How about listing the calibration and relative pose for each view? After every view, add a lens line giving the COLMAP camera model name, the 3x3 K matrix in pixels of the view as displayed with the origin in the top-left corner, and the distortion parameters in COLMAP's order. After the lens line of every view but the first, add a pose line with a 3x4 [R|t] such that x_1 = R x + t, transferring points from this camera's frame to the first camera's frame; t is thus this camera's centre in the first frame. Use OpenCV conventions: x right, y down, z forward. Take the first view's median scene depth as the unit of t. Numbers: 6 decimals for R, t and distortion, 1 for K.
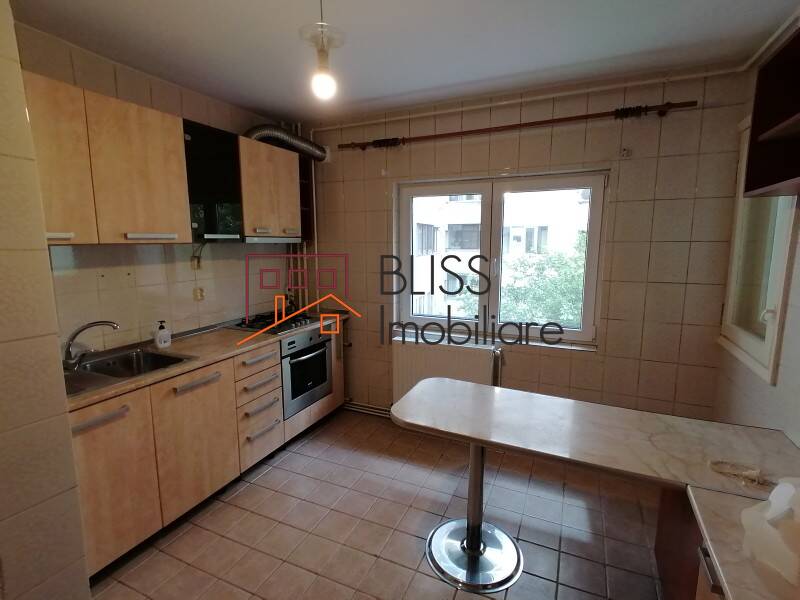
lens RADIAL K [[396.4, 0, 400.0], [0, 396.4, 300.0], [0, 0, 1]] dist [0.034319, -0.022708]
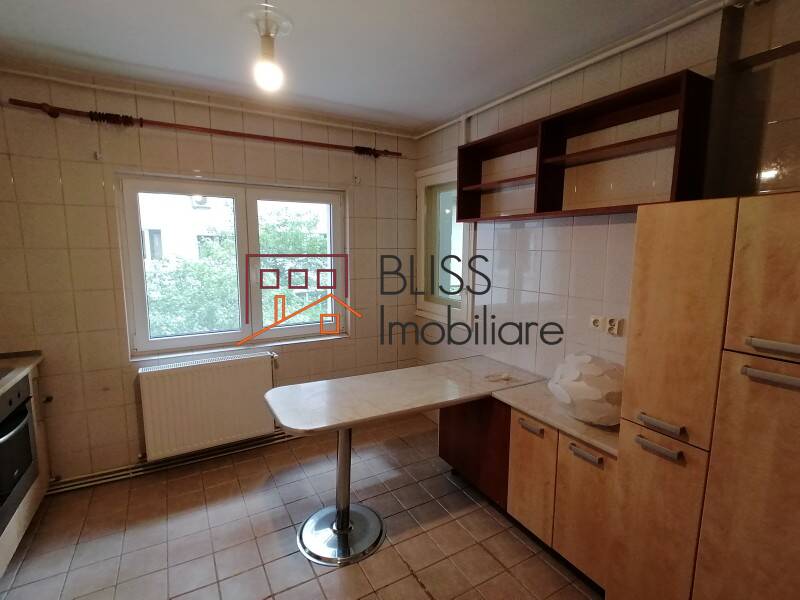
lens RADIAL K [[390.3, 0, 388.2], [0, 390.3, 301.4], [0, 0, 1]] dist [0.001523, -0.000098]
pose [[0.595792, -0.106997, 0.795980, -0.406971], [0.116472, 0.992120, 0.046184, -0.022373], [-0.794649, 0.065193, 0.603559, 0.172922]]
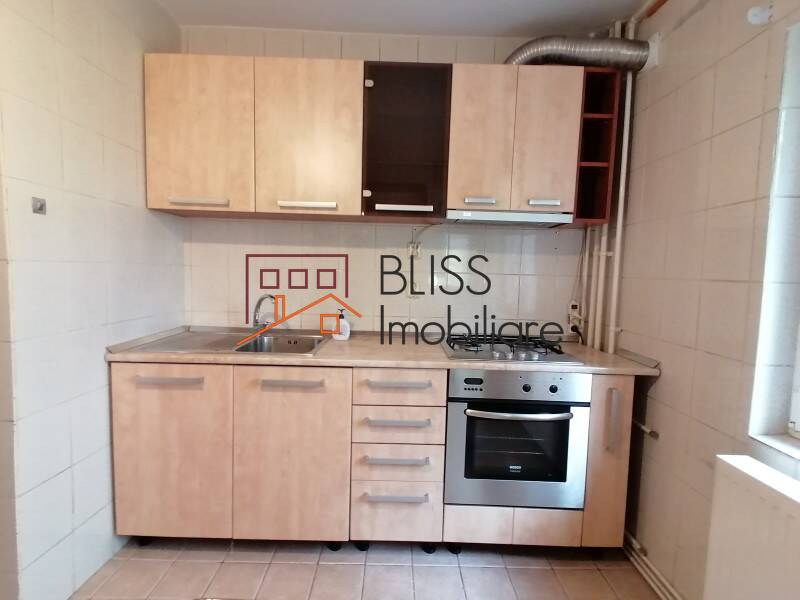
lens RADIAL K [[396.4, 0, 400.0], [0, 396.4, 300.0], [0, 0, 1]] dist [0.034319, -0.022708]
pose [[0.421318, 0.079895, -0.903387, 0.227270], [-0.167164, 0.985886, 0.009230, 0.002958], [0.891374, 0.147125, 0.428728, 0.701829]]
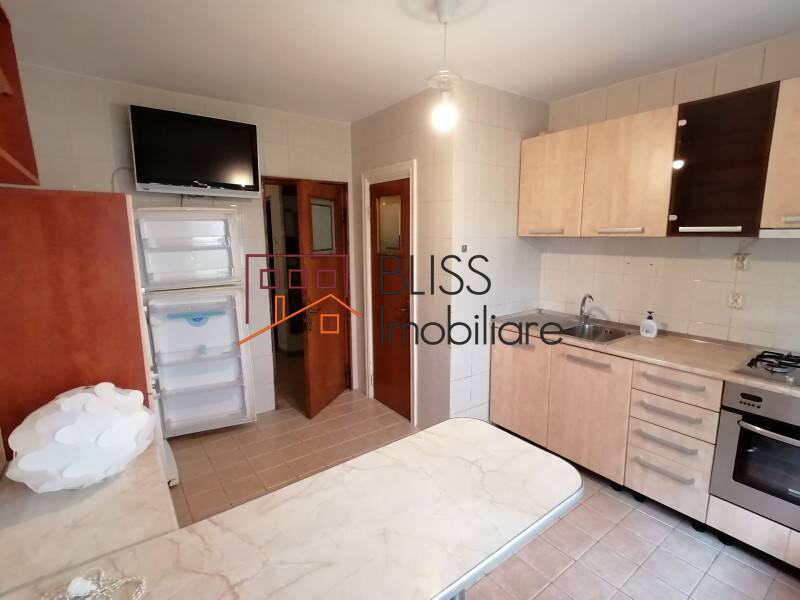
lens RADIAL K [[399.4, 0, 400.0], [0, 399.4, 300.0], [0, 0, 1]] dist [0.045302, -0.039476]
pose [[-0.487634, 0.149072, -0.860227, 0.588592], [-0.126296, 0.962905, 0.238459, -0.137241], [0.863865, 0.224924, -0.450719, 0.858366]]
